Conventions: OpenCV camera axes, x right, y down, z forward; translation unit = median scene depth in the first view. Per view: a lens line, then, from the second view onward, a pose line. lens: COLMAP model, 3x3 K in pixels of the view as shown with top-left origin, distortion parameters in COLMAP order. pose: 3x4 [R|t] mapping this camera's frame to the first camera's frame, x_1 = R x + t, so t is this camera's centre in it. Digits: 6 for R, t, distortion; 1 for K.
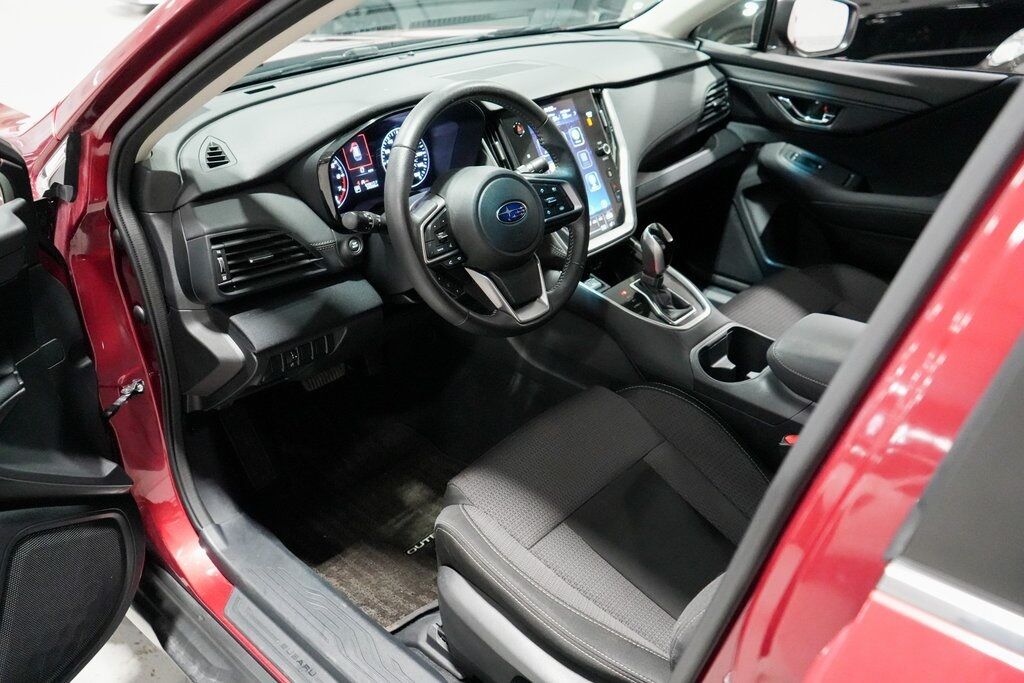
lens RADIAL K [[839.3, 0, 512.0], [0, 839.3, 341.5], [0, 0, 1]] dist [-0.008161, 0.006521]
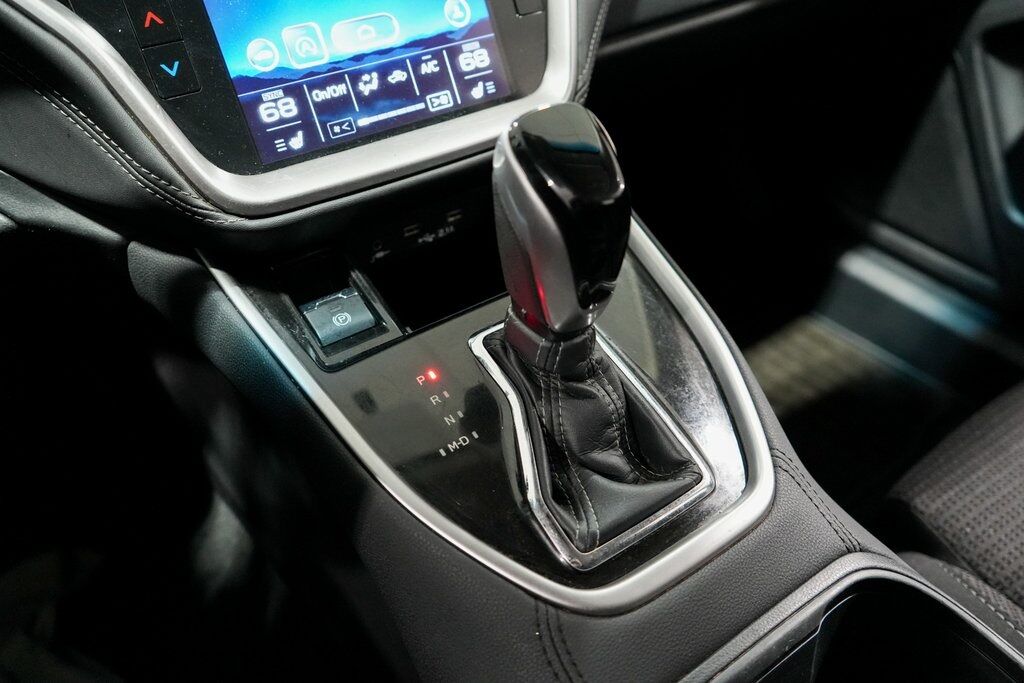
lens RADIAL K [[839.3, 0, 512.0], [0, 839.3, 341.5], [0, 0, 1]] dist [-0.008161, 0.006521]
pose [[0.976254, 0.134689, -0.169666, 0.195014], [-0.104385, 0.978774, 0.176368, -0.112933], [0.189820, -0.154470, 0.969591, 0.746218]]
